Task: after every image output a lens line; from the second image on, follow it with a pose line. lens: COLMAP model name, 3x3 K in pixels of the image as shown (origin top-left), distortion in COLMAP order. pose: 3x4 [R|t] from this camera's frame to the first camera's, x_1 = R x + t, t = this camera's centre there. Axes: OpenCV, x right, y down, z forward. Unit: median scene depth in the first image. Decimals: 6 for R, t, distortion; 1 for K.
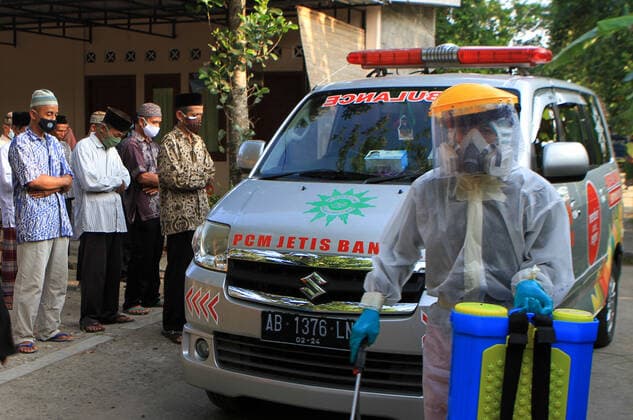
lens RADIAL K [[1318.7, 0, 316.5], [0, 1318.7, 210.0], [0, 0, 1]] dist [-0.034760, -0.323933]
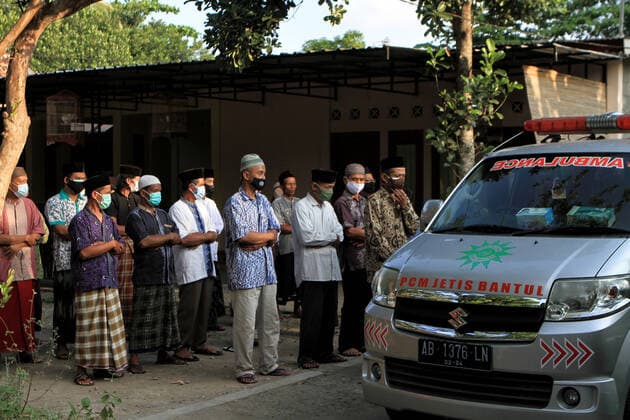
lens RADIAL K [[1312.5, 0, 315.0], [0, 1312.5, 210.0], [0, 0, 1]] dist [-0.034760, -0.323933]
pose [[0.983012, -0.006319, -0.183432, 0.051544], [-0.001424, 0.999115, -0.042048, 0.004446], [0.183535, 0.041594, 0.982133, -0.132991]]
